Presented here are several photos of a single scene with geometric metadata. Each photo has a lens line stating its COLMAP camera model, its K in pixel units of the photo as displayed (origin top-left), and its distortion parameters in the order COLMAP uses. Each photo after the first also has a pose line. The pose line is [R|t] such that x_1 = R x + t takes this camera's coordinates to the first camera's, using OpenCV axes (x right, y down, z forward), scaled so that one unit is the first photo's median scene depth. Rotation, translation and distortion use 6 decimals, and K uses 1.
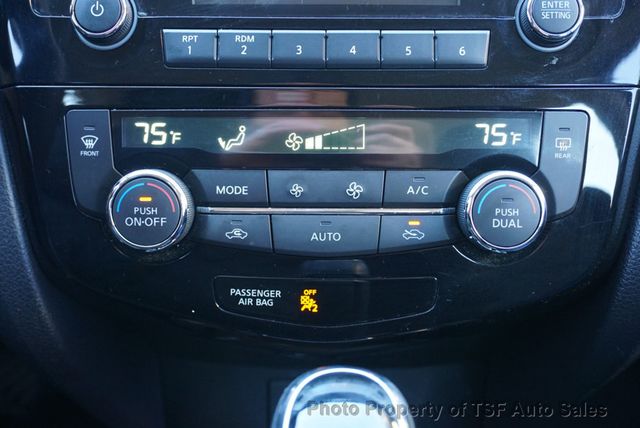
lens RADIAL K [[778.5, 0, 314.0], [0, 778.5, 213.9], [0, 0, 1]] dist [0.009355, 0.000000]
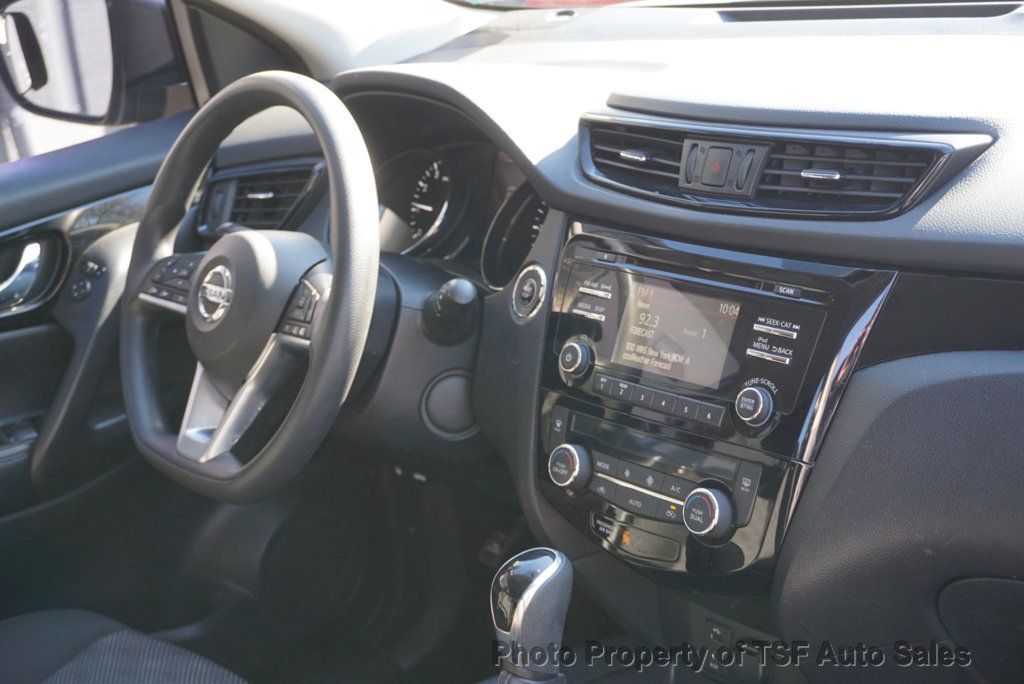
lens RADIAL K [[1635.8, 0, 508.3], [0, 1635.8, 340.9], [0, 0, 1]] dist [0.084225, 0.000000]
pose [[0.638844, 0.161221, -0.752254, 2.566154], [-0.219742, 0.975300, 0.022410, -0.349682], [0.737286, 0.150986, 0.658492, -1.708615]]
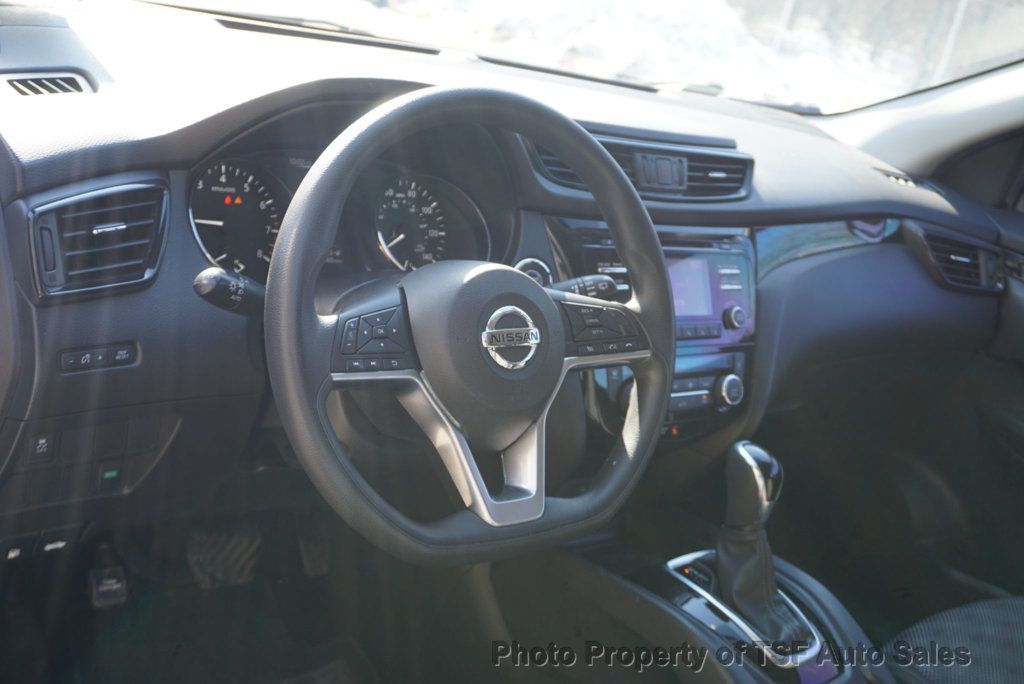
lens RADIAL K [[1060.7, 0, 514.8], [0, 1060.7, 348.5], [0, 0, 1]] dist [0.028804, 0.000000]
pose [[0.772748, -0.042383, 0.633296, -2.658163], [0.062798, 0.997978, -0.009837, -0.157635], [-0.631598, 0.047371, 0.773847, -1.397271]]
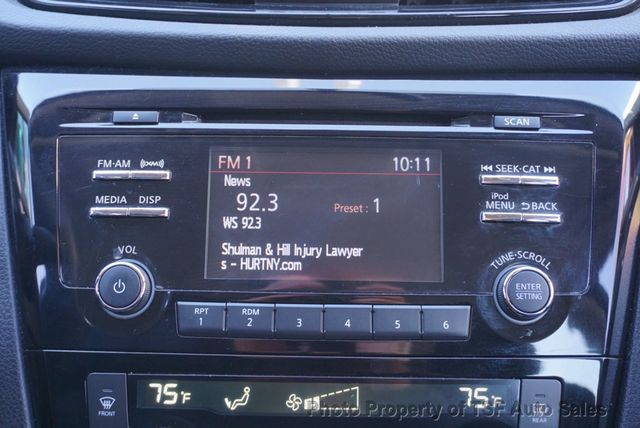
lens RADIAL K [[778.5, 0, 315.4], [0, 778.5, 214.6], [0, 0, 1]] dist [0.009355, 0.000000]
pose [[0.999967, 0.007876, 0.002104, 0.000189], [-0.007560, 0.992499, -0.122016, -0.225166], [-0.003049, 0.121996, 0.992526, -0.121047]]
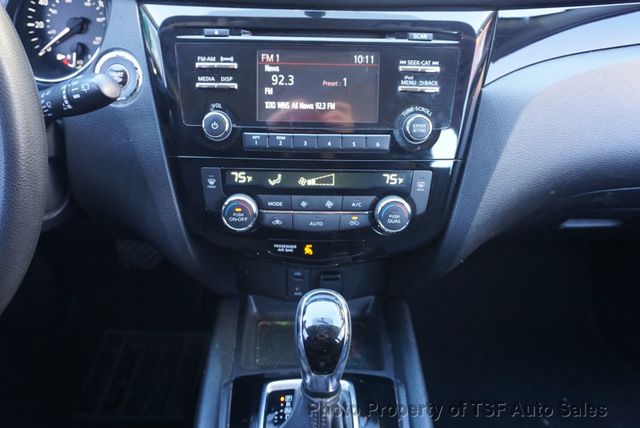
lens RADIAL K [[520.1, 0, 315.4], [0, 520.1, 212.2], [0, 0, 1]] dist [-0.013881, 0.004200]
pose [[0.999710, 0.005041, 0.023549, -0.023692], [-0.009489, 0.981191, 0.192806, -0.300460], [-0.022134, -0.192973, 0.980954, -0.498447]]
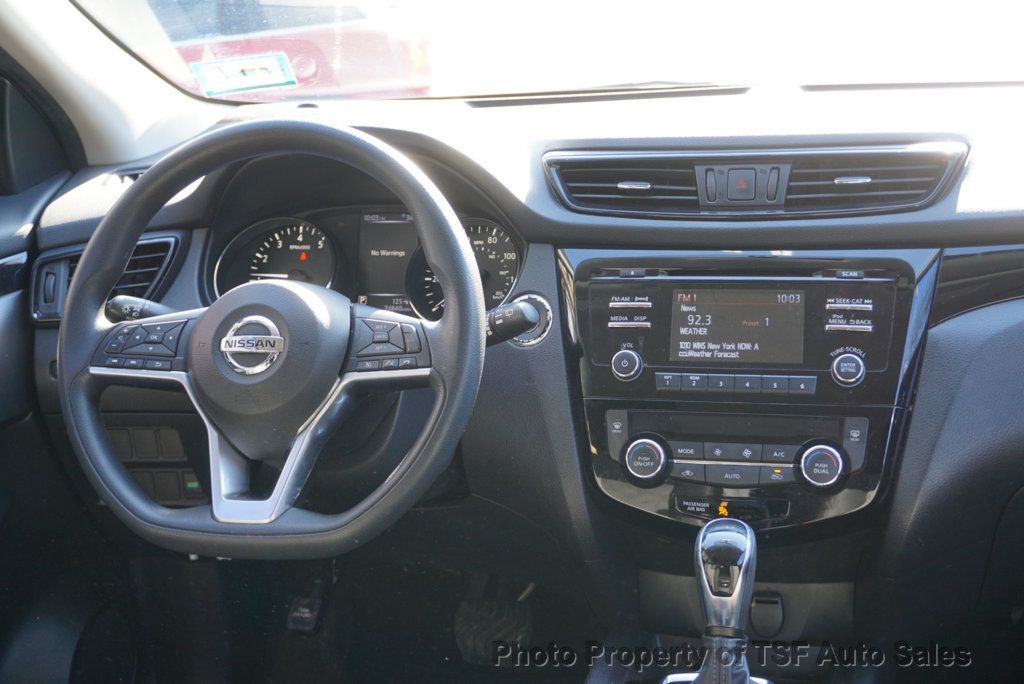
lens RADIAL K [[1375.4, 0, 518.6], [0, 1375.4, 344.7], [0, 0, 1]] dist [0.044420, 0.000000]
pose [[0.971113, 0.012655, -0.238284, 0.321668], [-0.054846, 0.983695, -0.171279, 0.333334], [0.232231, 0.179400, 0.955973, -2.571197]]
